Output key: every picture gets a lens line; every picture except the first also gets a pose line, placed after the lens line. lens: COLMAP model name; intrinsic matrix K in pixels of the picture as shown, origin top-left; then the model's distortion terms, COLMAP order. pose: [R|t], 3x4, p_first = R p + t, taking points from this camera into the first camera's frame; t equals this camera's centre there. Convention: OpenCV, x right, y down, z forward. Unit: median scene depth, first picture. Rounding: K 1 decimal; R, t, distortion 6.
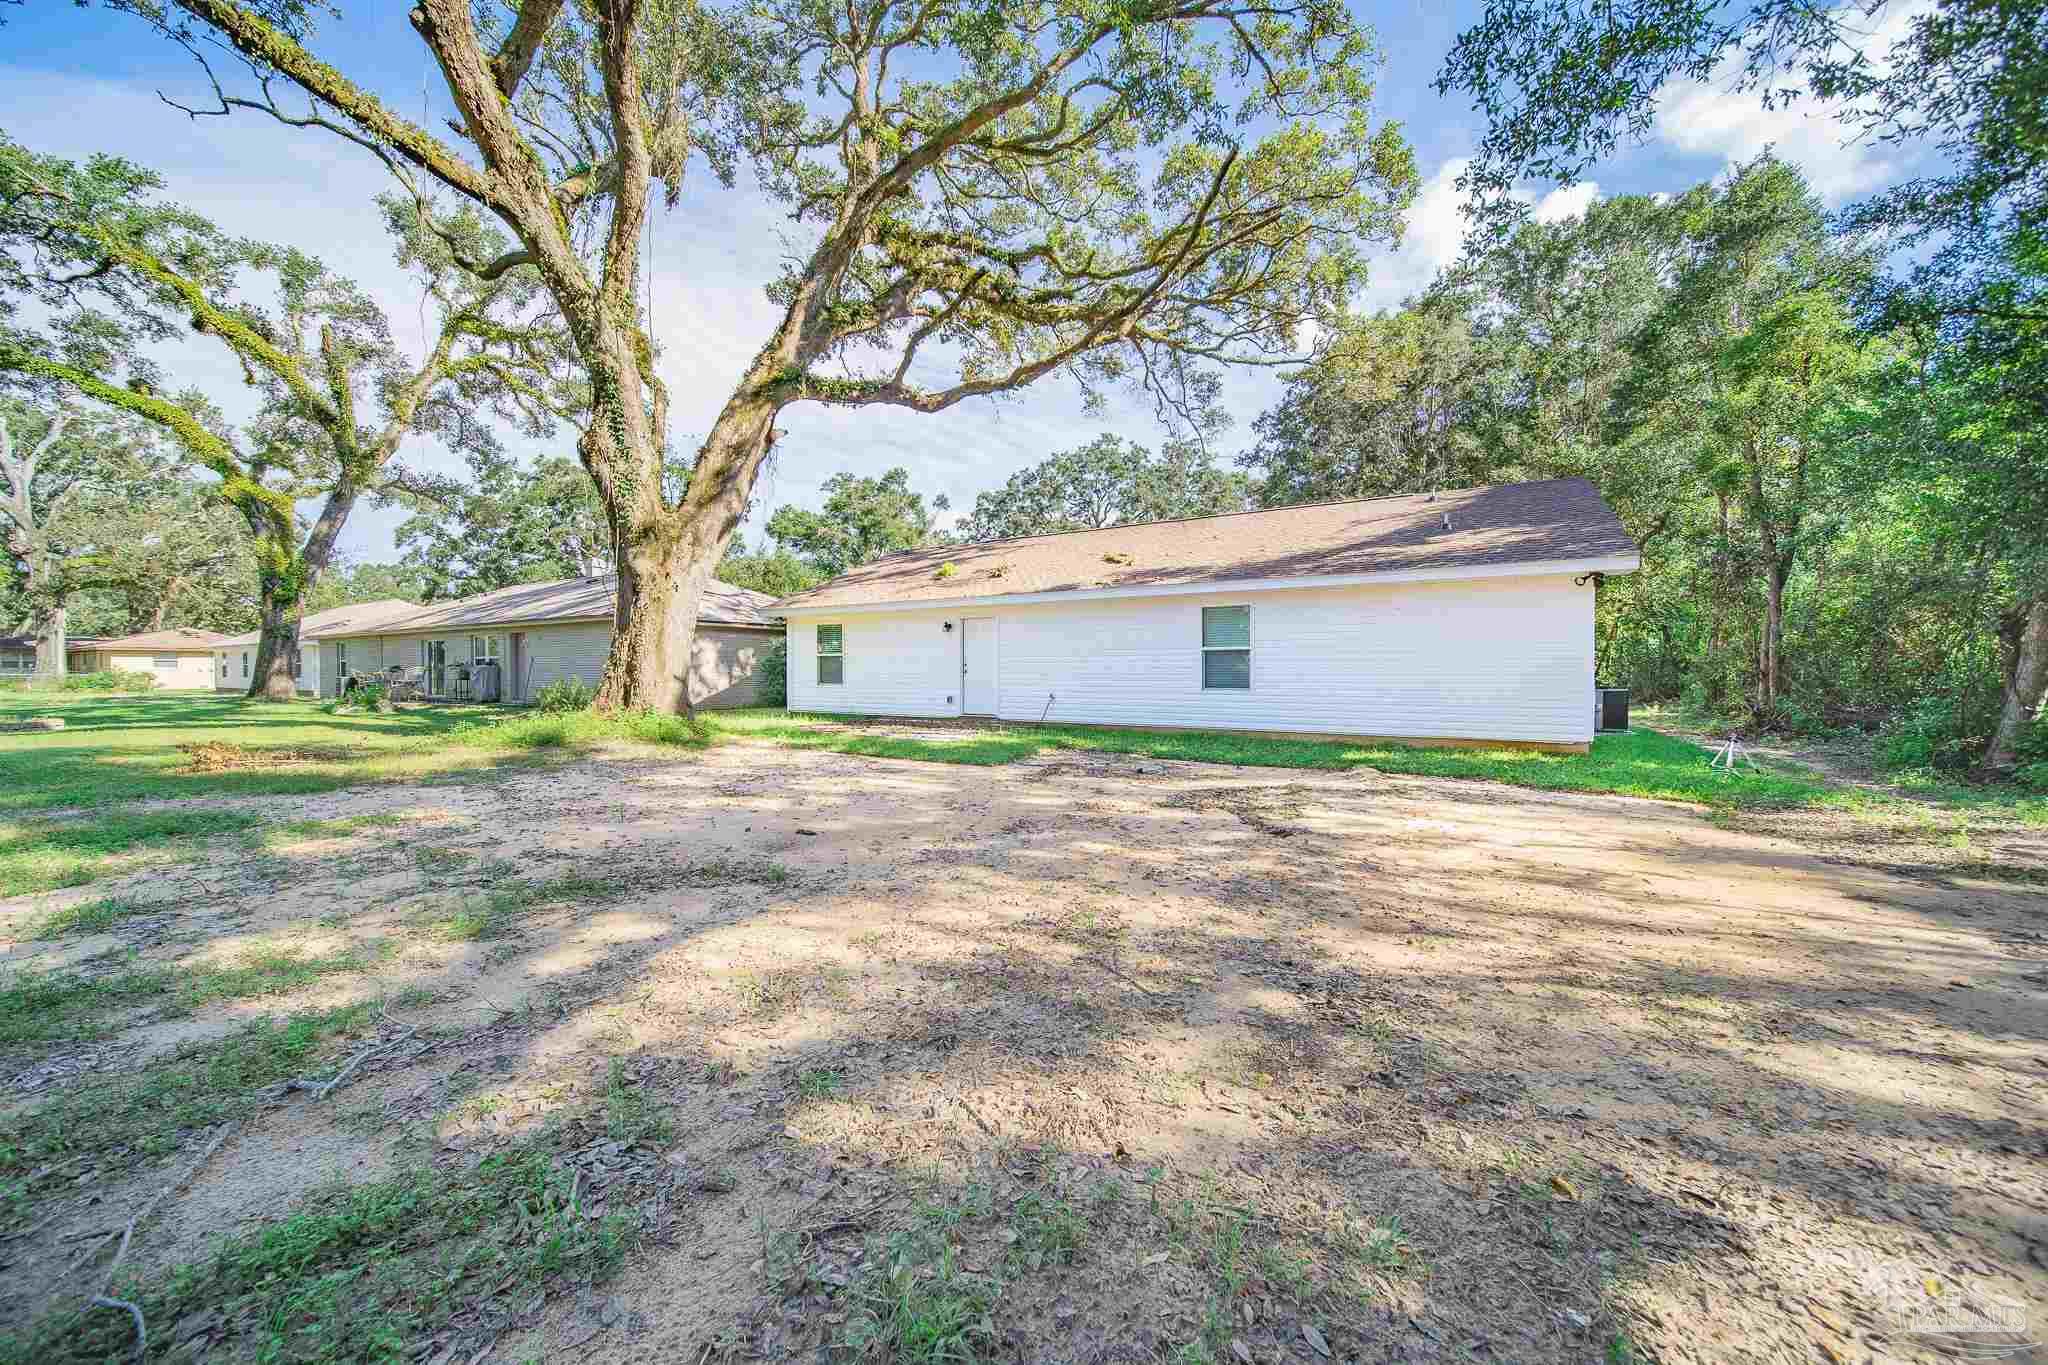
lens RADIAL K [[746.0, 0, 1033.1], [0, 746.0, 682.5], [0, 0, 1]] dist [-0.002004, -0.000463]
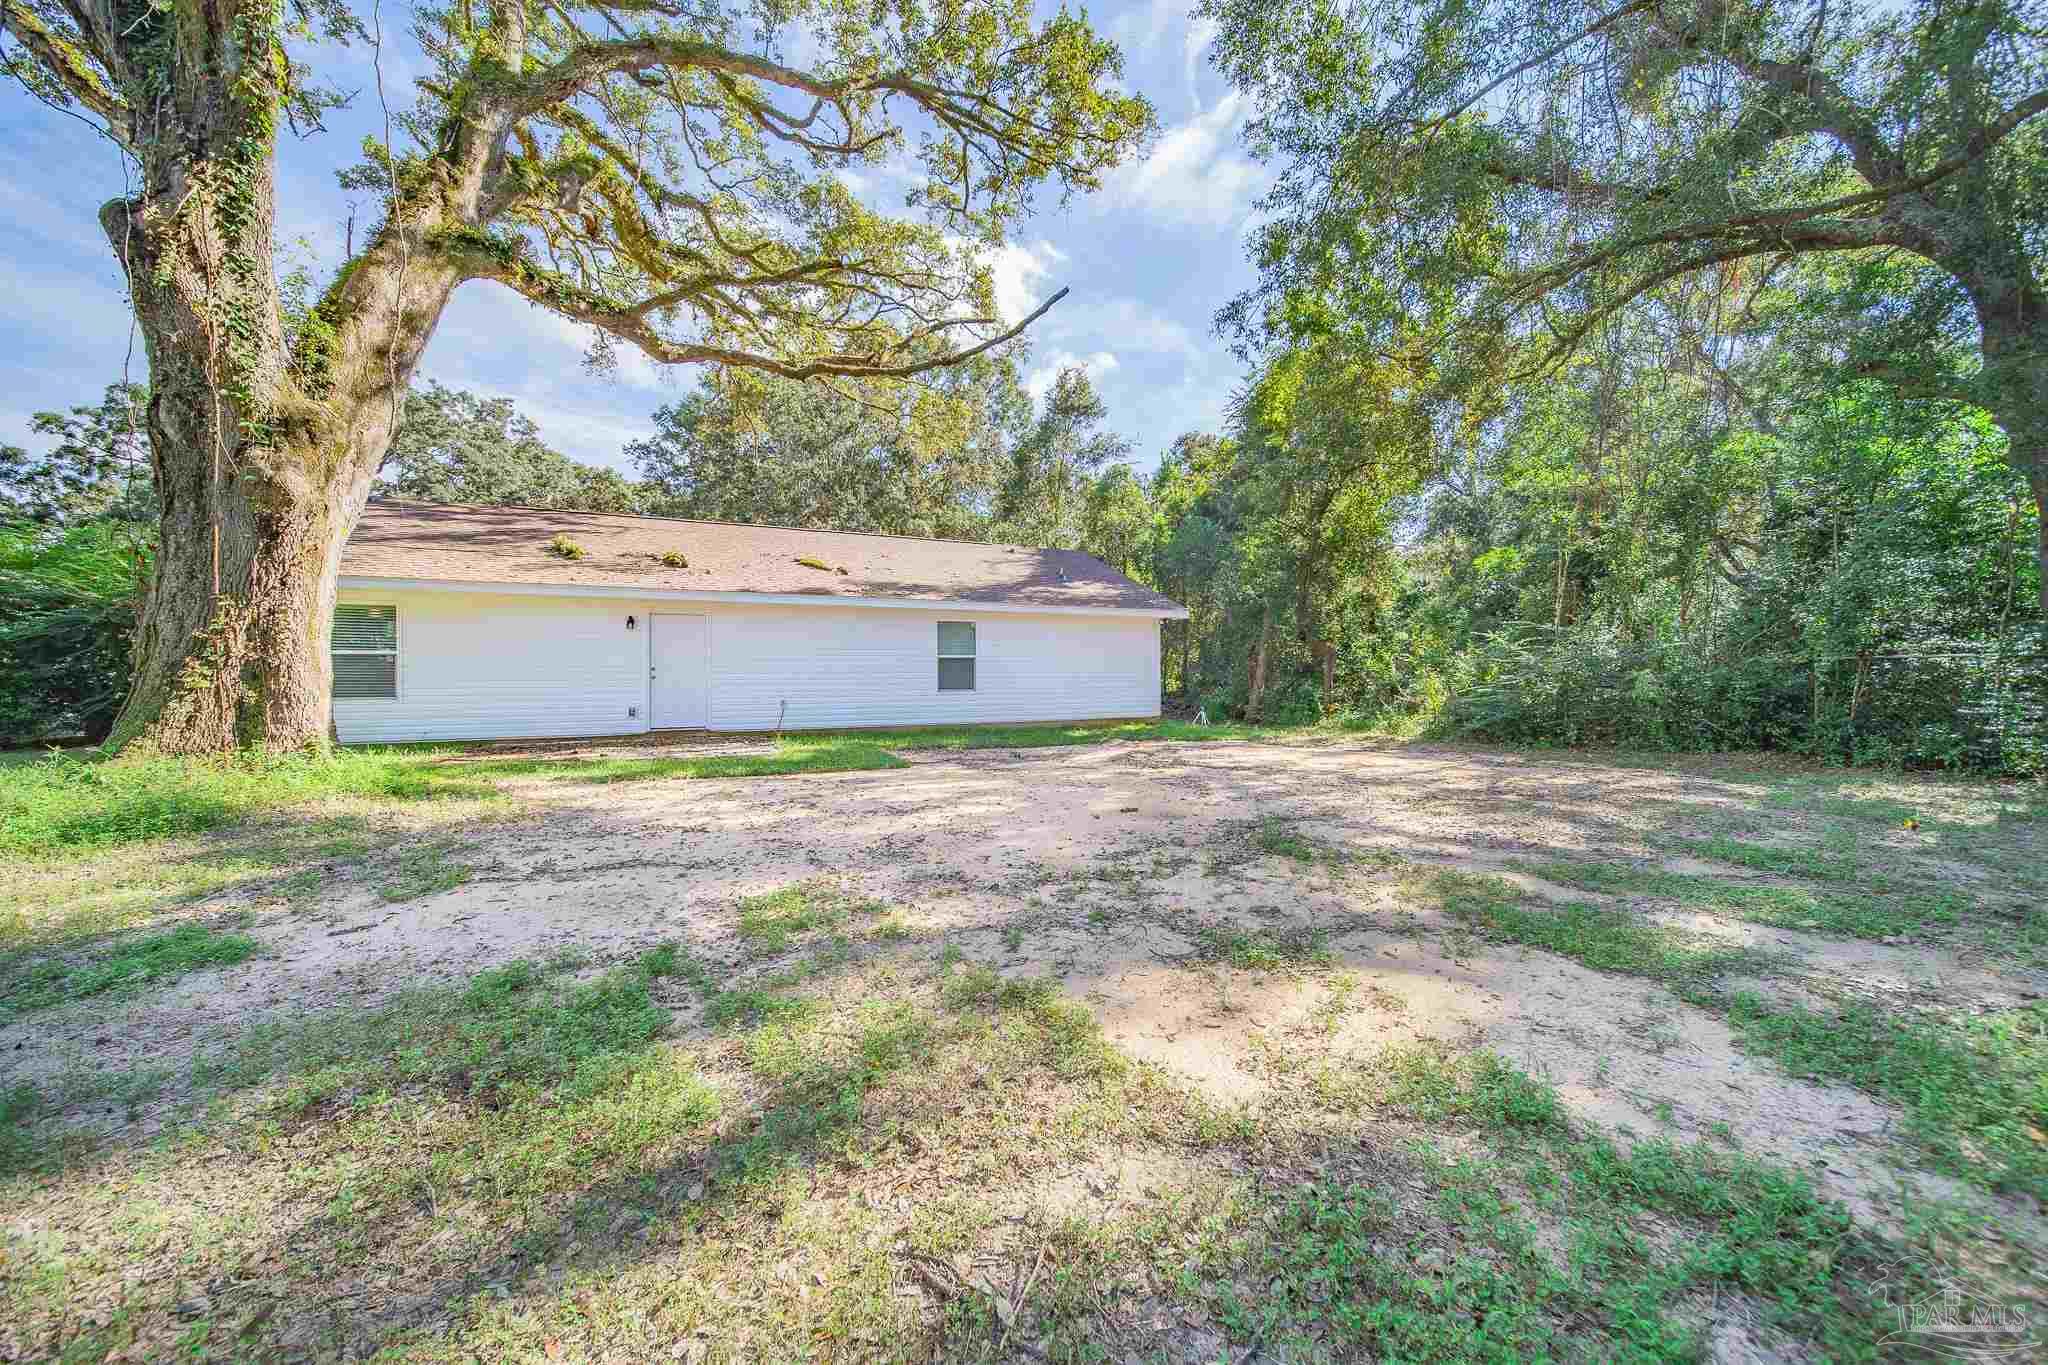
lens RADIAL K [[746.0, 0, 1033.1], [0, 746.0, 682.5], [0, 0, 1]] dist [-0.002004, -0.000463]
pose [[0.545434, -0.009731, 0.838097, -0.624152], [0.017868, 0.999840, -0.000020, -0.001559], [-0.837963, 0.014986, 0.545521, 0.220349]]
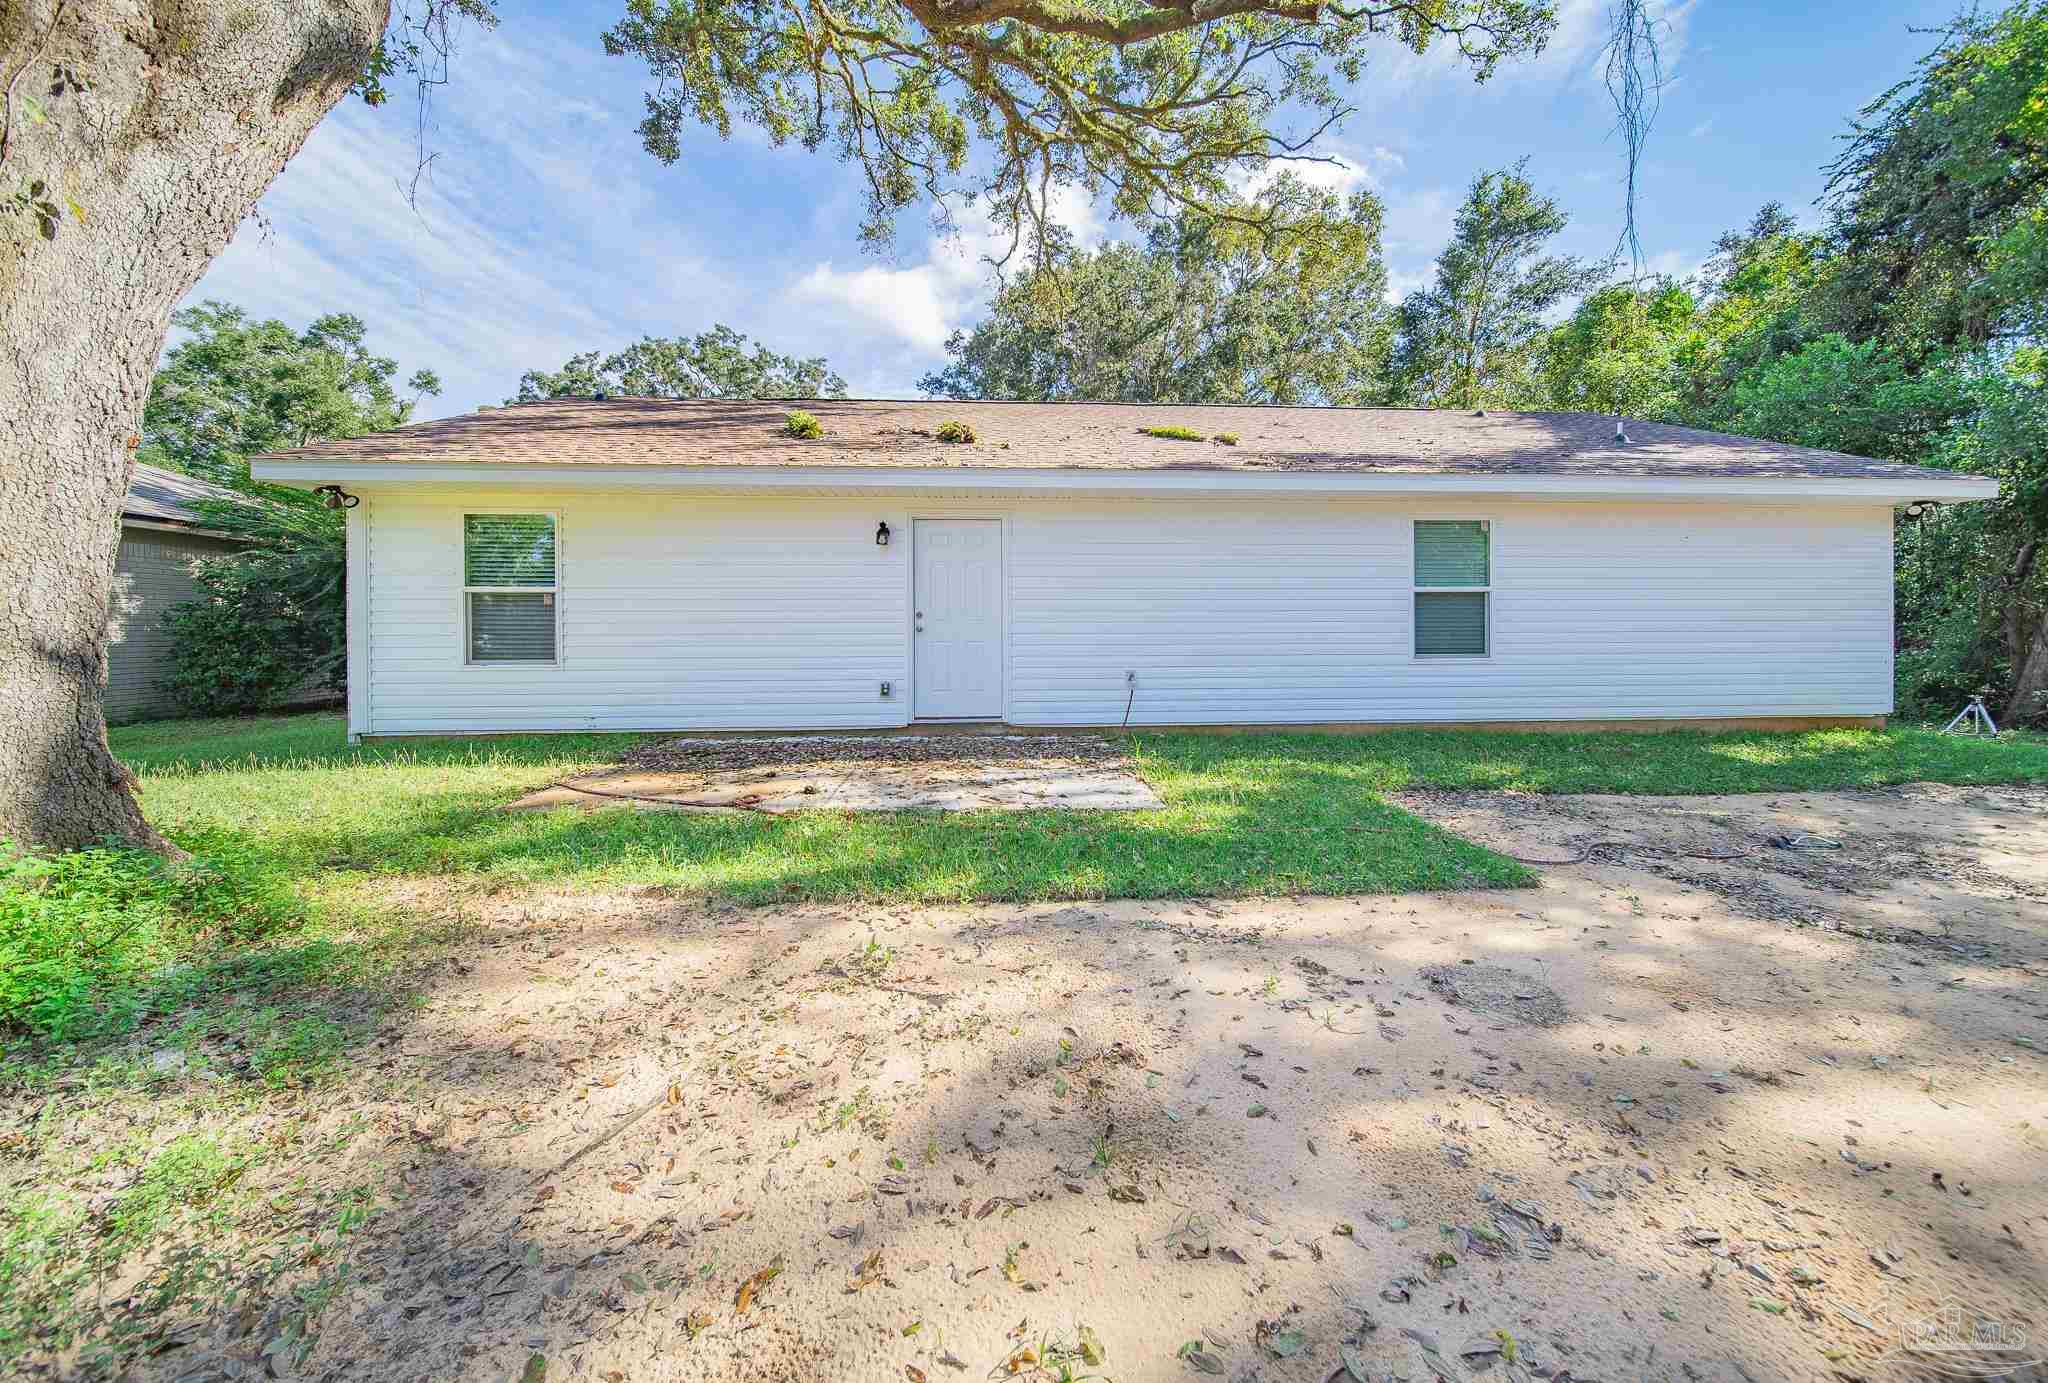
lens RADIAL K [[753.0, 0, 1022.0], [0, 753.0, 629.7], [0, 0, 1]] dist [0.000020, -0.000138]
pose [[0.817260, -0.003706, 0.576258, -0.355156], [0.013534, 0.999827, -0.012764, -0.008515], [-0.576111, 0.018230, 0.817168, 0.637495]]
